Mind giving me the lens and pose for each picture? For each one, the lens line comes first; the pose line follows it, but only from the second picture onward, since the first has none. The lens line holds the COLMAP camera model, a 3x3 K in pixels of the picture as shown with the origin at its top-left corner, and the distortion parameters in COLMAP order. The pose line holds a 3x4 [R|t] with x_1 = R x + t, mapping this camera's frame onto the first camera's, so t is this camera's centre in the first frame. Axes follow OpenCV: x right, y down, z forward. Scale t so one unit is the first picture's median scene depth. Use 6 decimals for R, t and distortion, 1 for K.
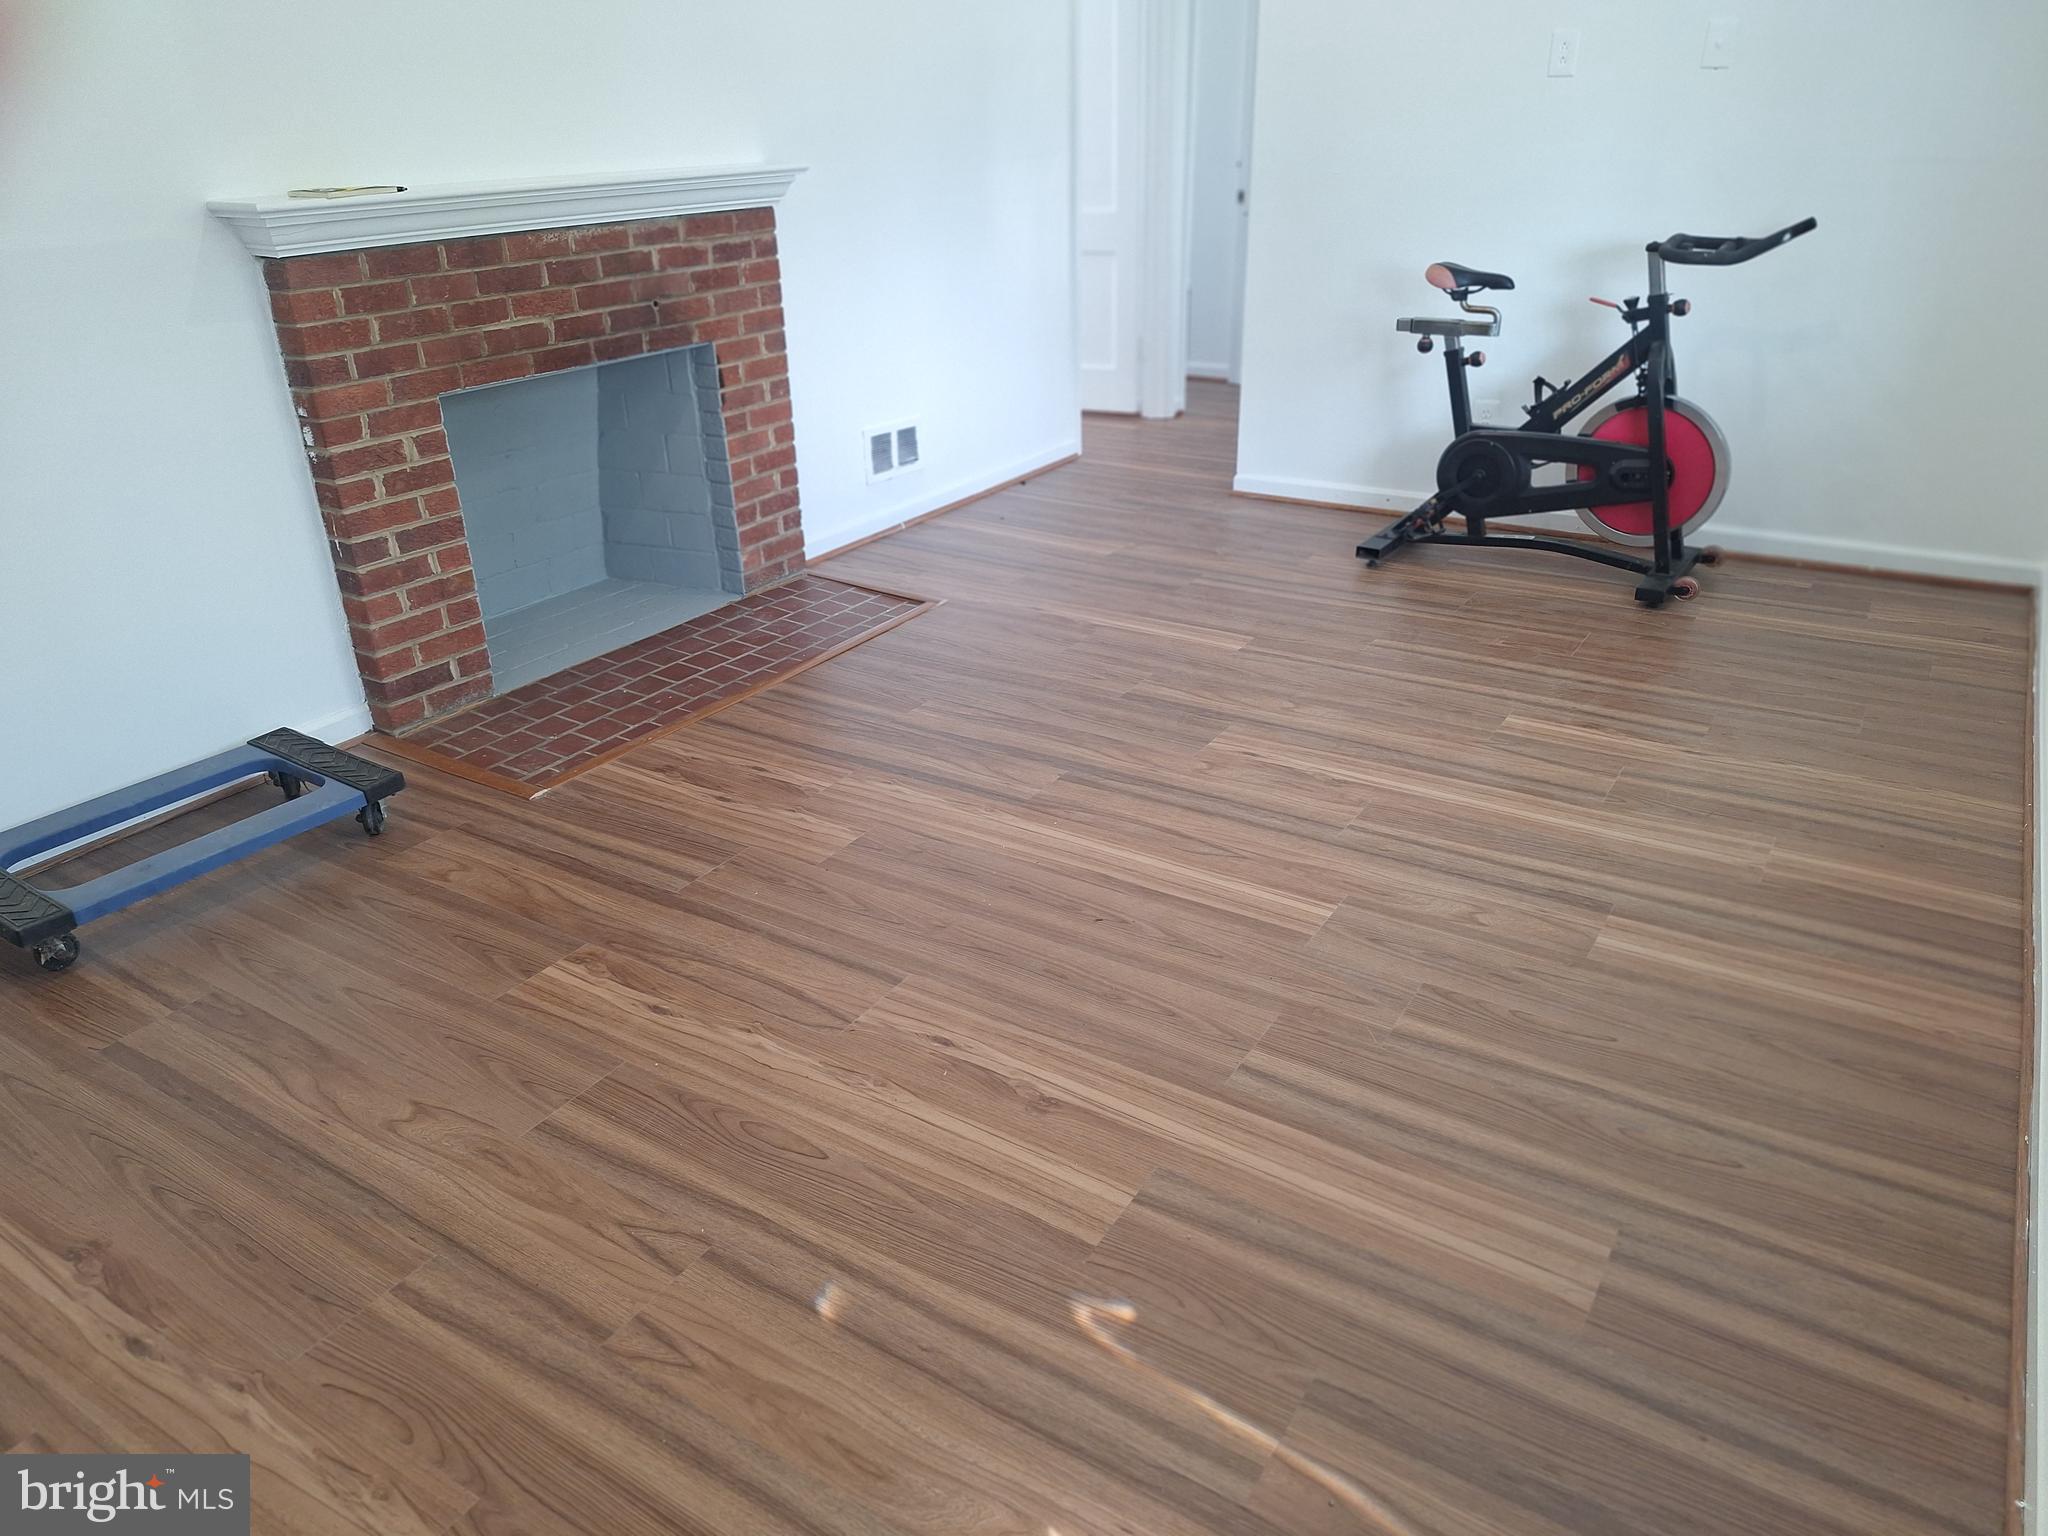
lens RADIAL K [[1455.9, 0, 1032.4], [0, 1455.9, 764.7], [0, 0, 1]] dist [0.051415, -0.025654]
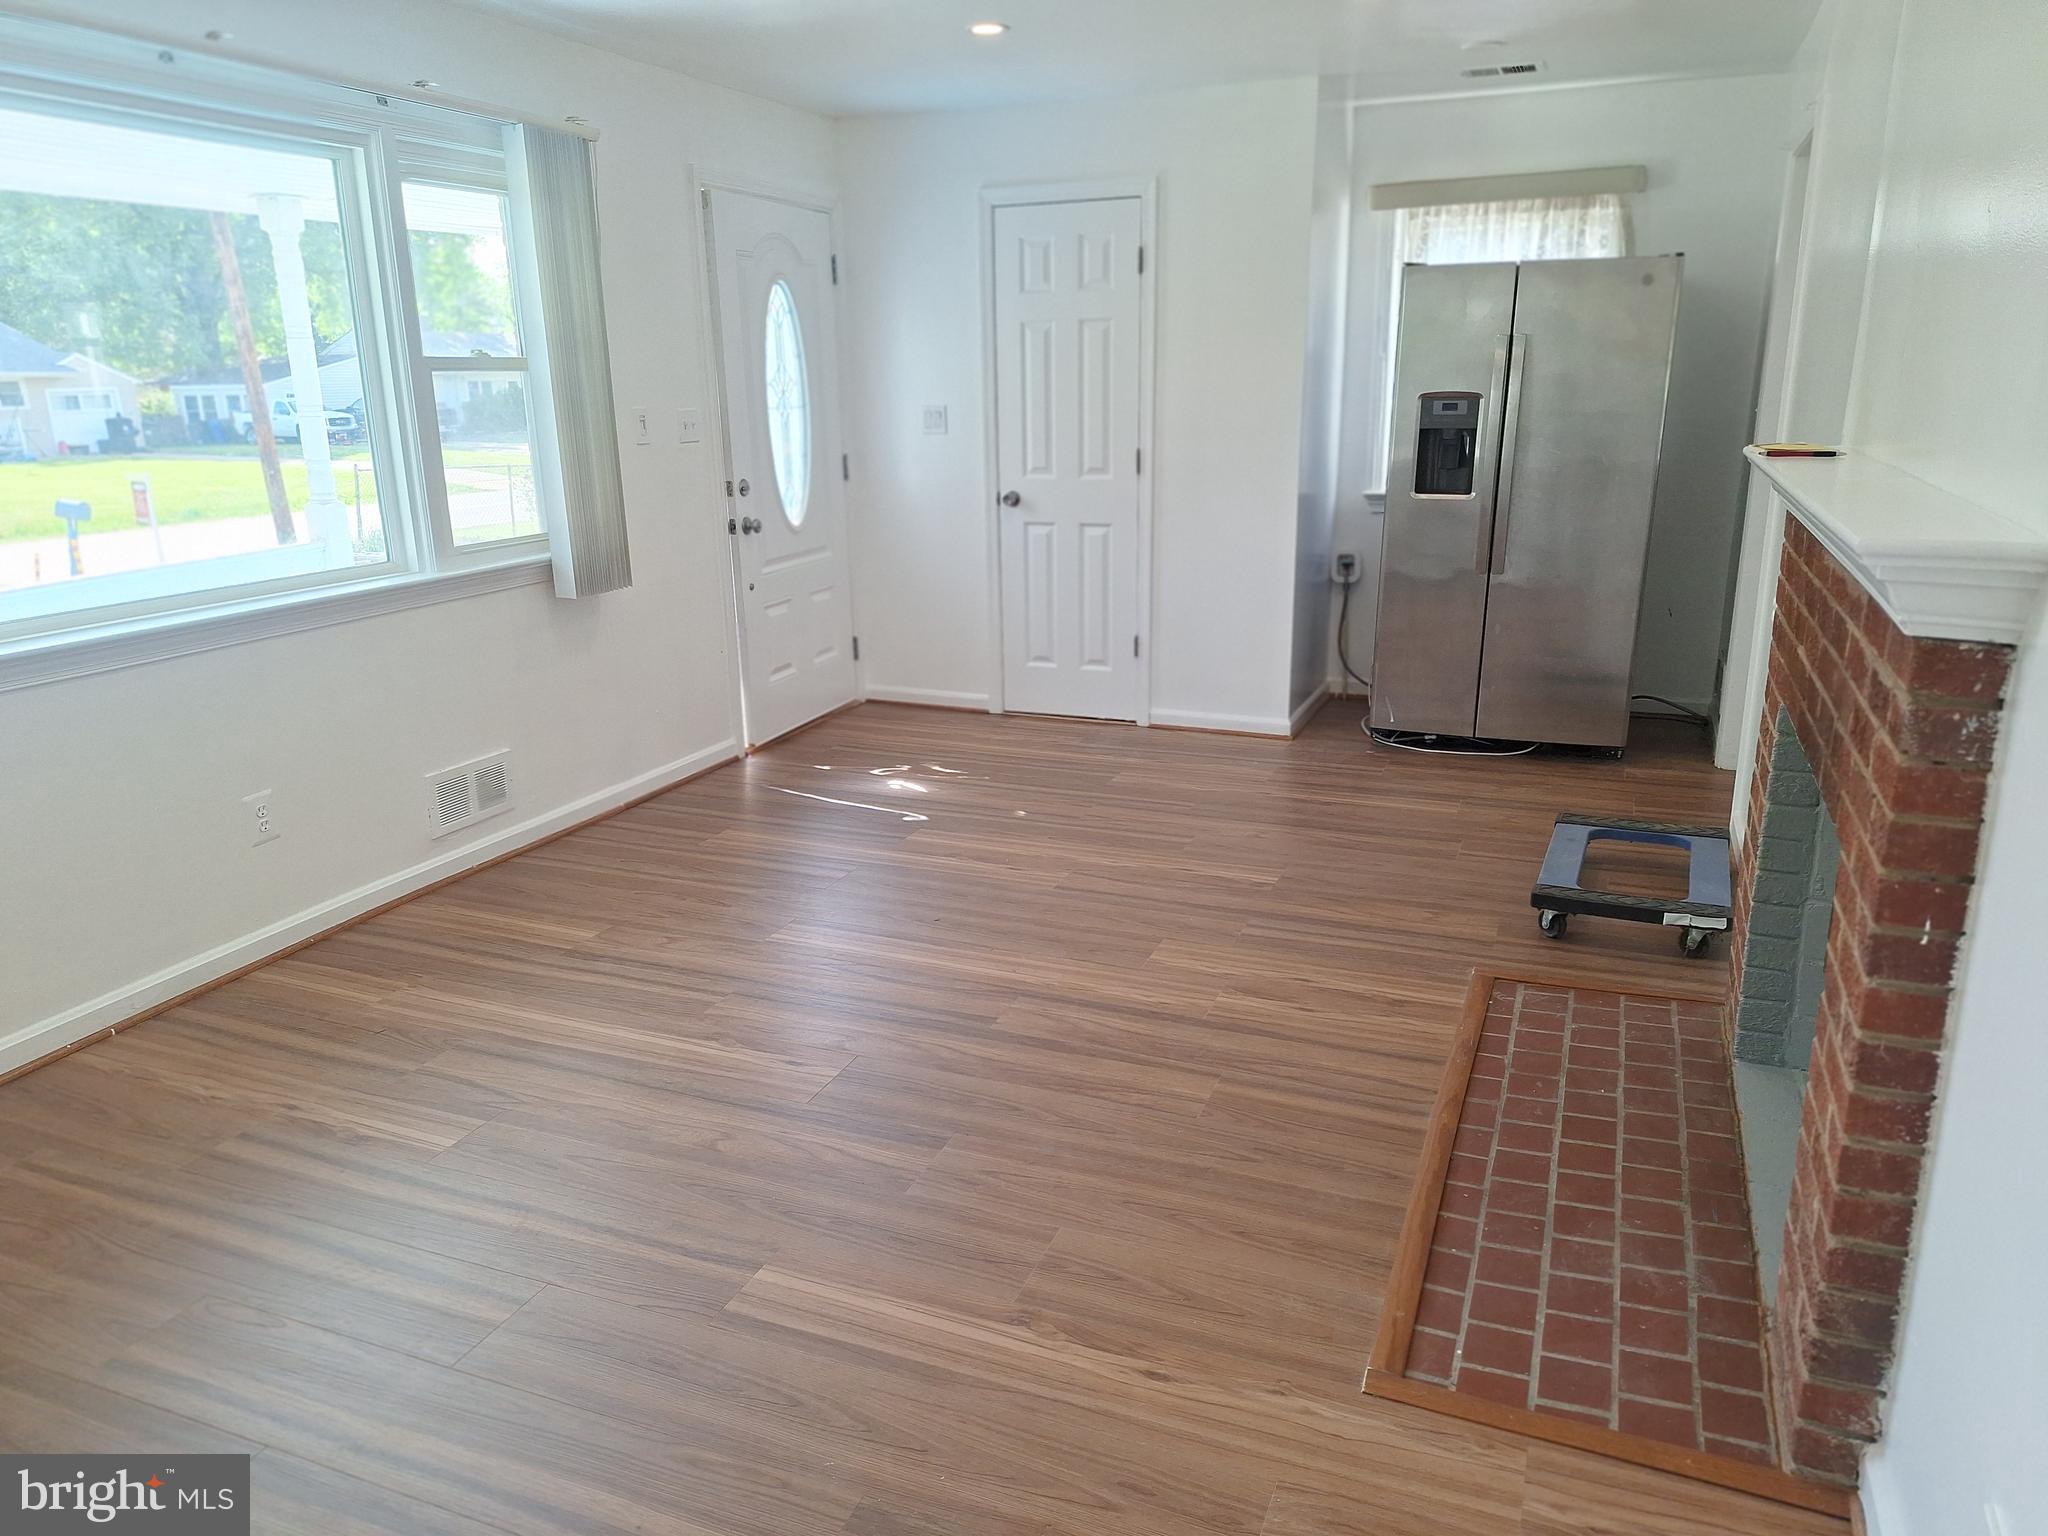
lens RADIAL K [[1455.9, 0, 1028.0], [0, 1455.9, 773.3], [0, 0, 1]] dist [0.051415, -0.025654]
pose [[-0.984379, 0.079362, -0.157159, 0.163328], [-0.040025, 0.768395, 0.638723, -0.878255], [0.171451, 0.635036, -0.753216, 1.911284]]
